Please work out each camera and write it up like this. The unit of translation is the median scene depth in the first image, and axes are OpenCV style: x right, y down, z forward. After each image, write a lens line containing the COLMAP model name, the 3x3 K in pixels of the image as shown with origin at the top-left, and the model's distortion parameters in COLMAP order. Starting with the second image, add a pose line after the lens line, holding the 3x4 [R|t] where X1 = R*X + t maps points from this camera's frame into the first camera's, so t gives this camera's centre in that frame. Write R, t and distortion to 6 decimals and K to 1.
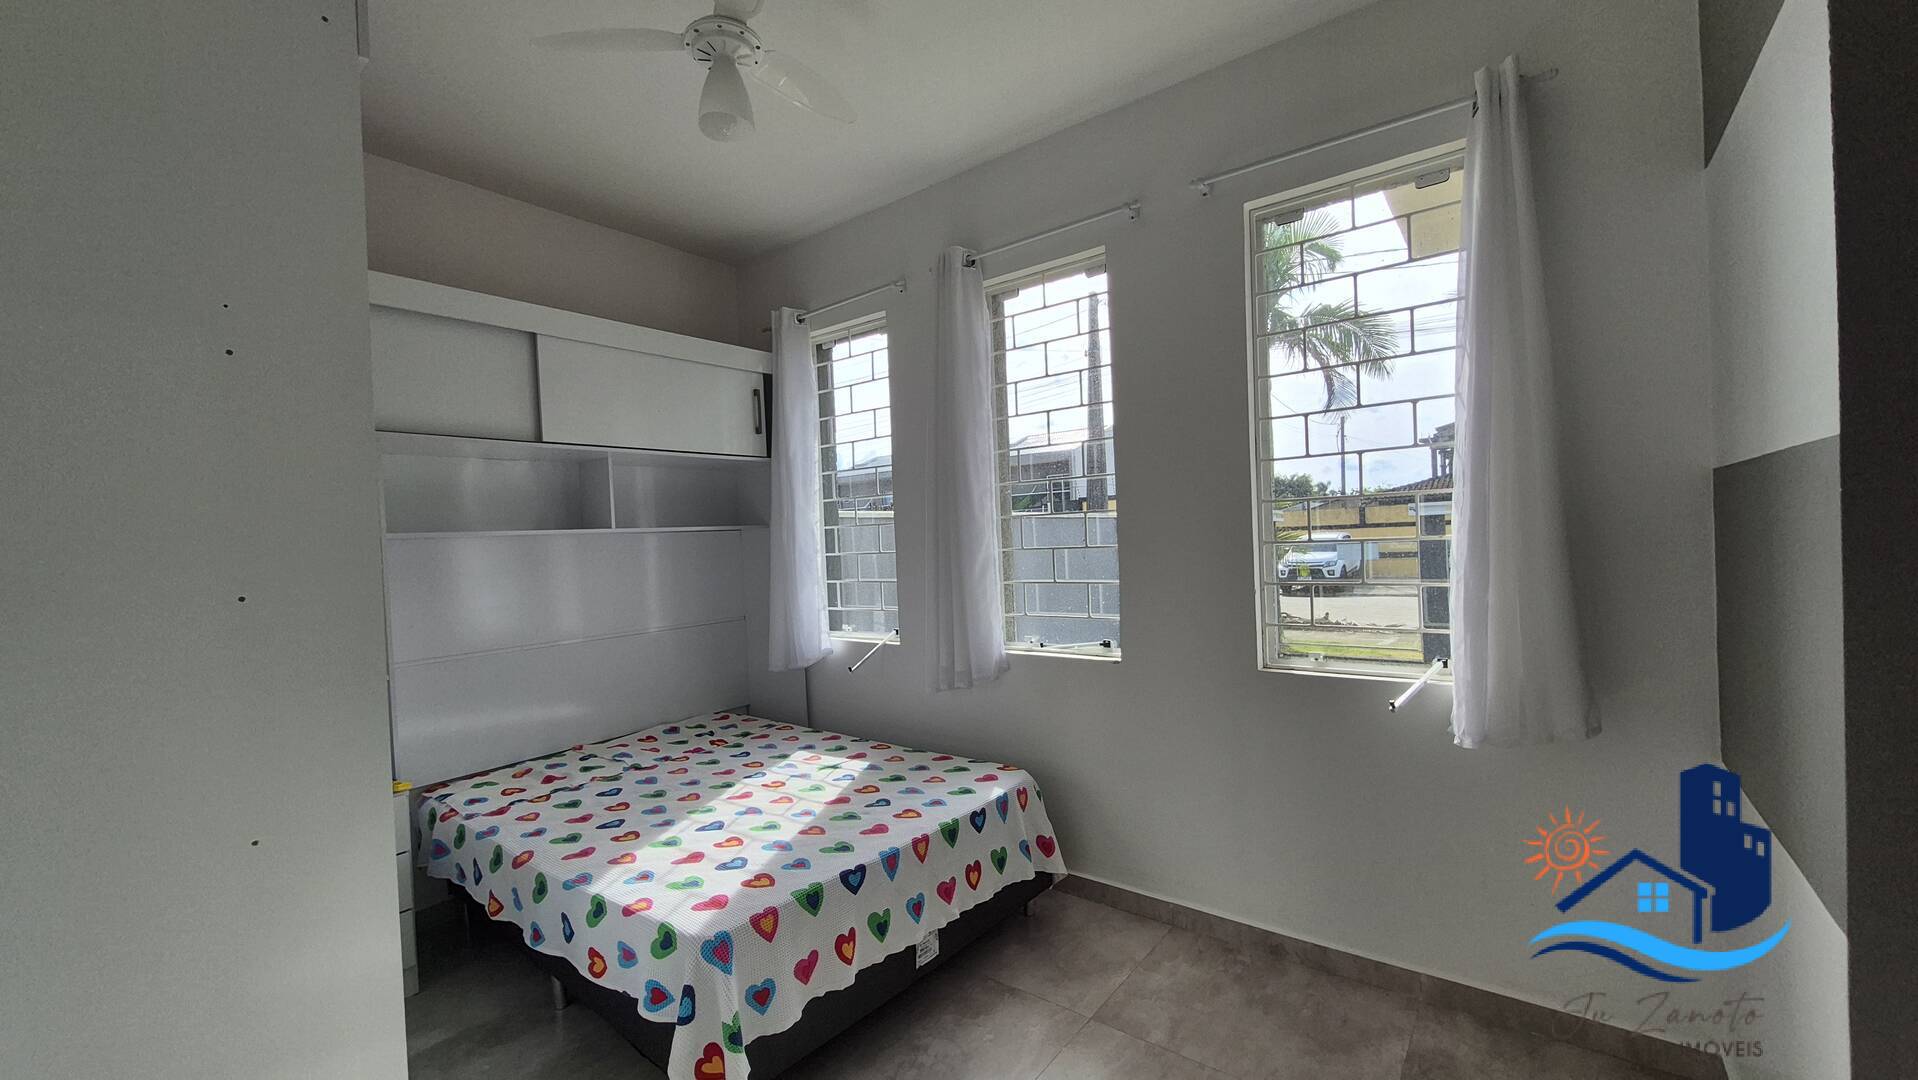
lens RADIAL K [[755.3, 0, 954.7], [0, 755.3, 552.9], [0, 0, 1]] dist [0.000386, -0.000249]
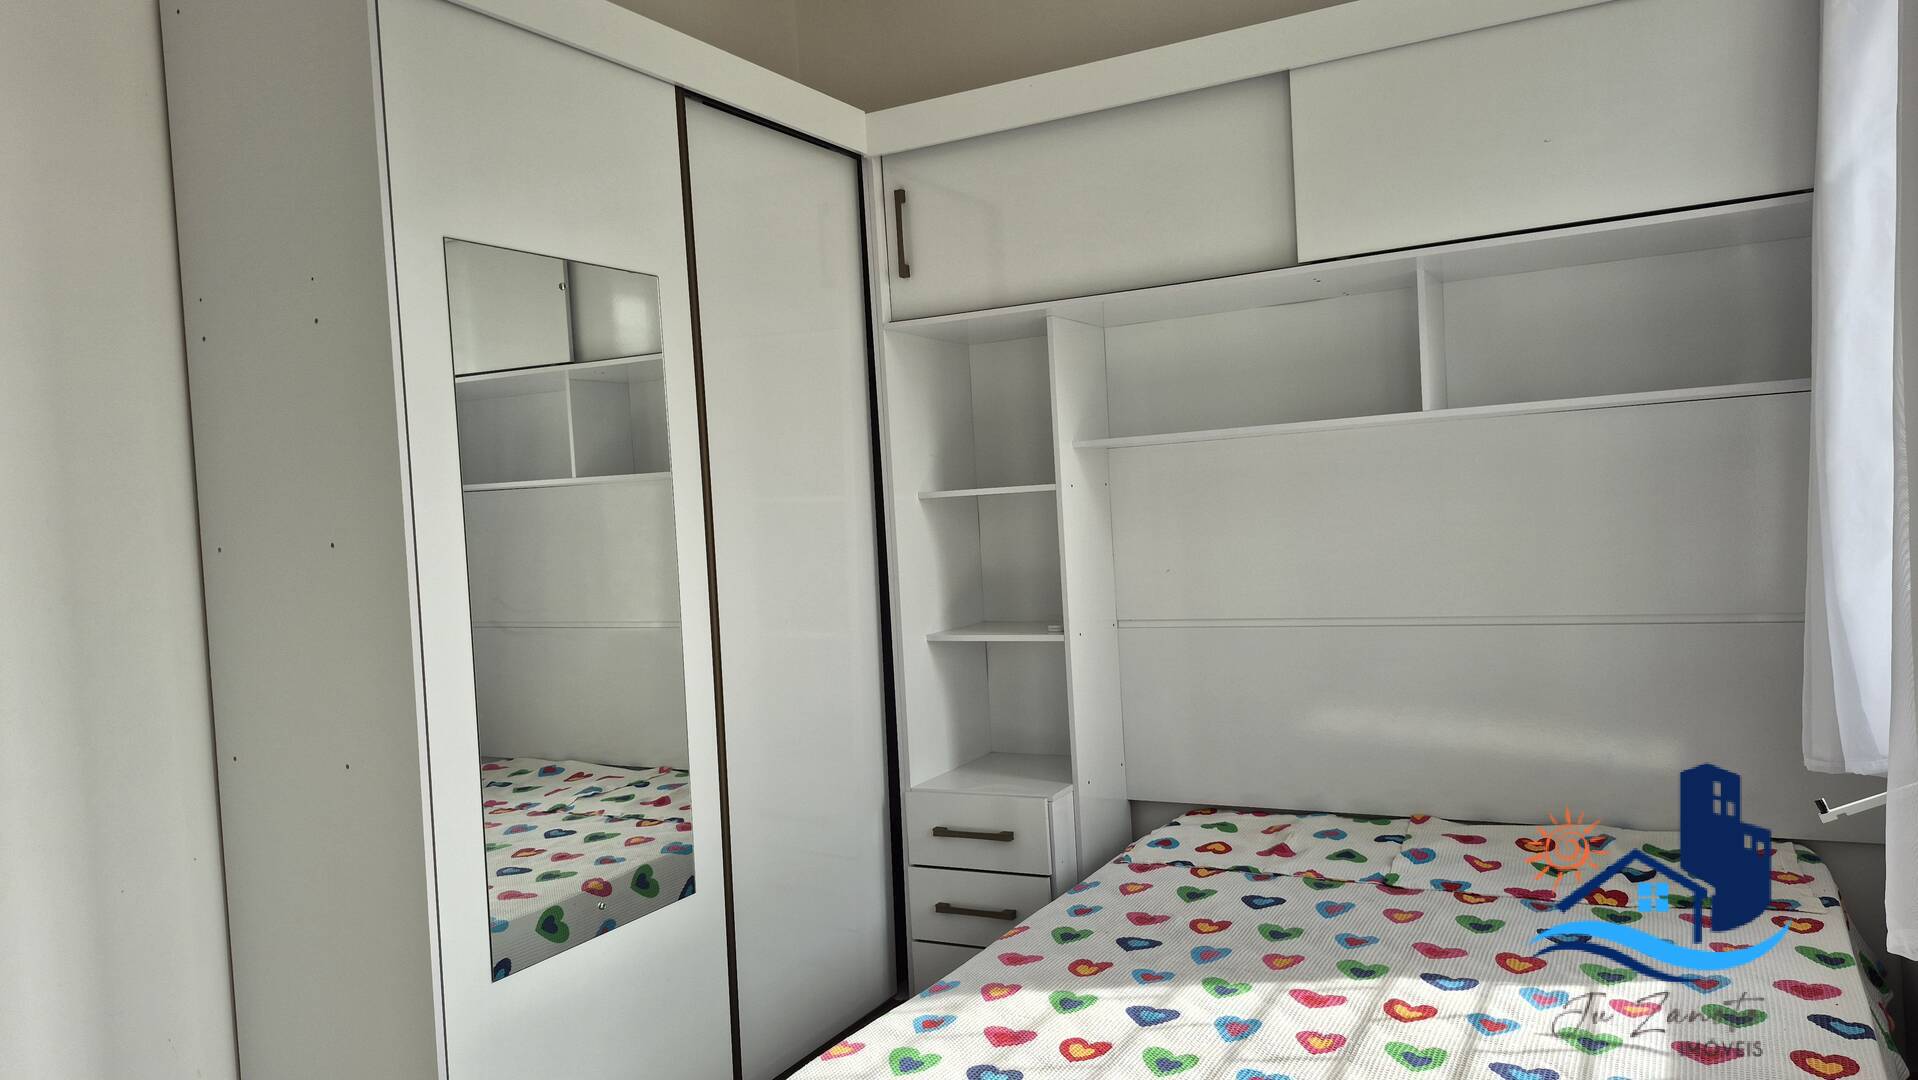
lens RADIAL K [[1324.2, 0, 959.0], [0, 1324.2, 540.0], [0, 0, 1]] dist [0.100459, -0.143674]
pose [[0.172818, 0.066599, -0.982700, 0.448771], [0.026935, 0.997019, 0.072306, -0.023293], [0.984585, -0.038965, 0.170509, 0.622647]]
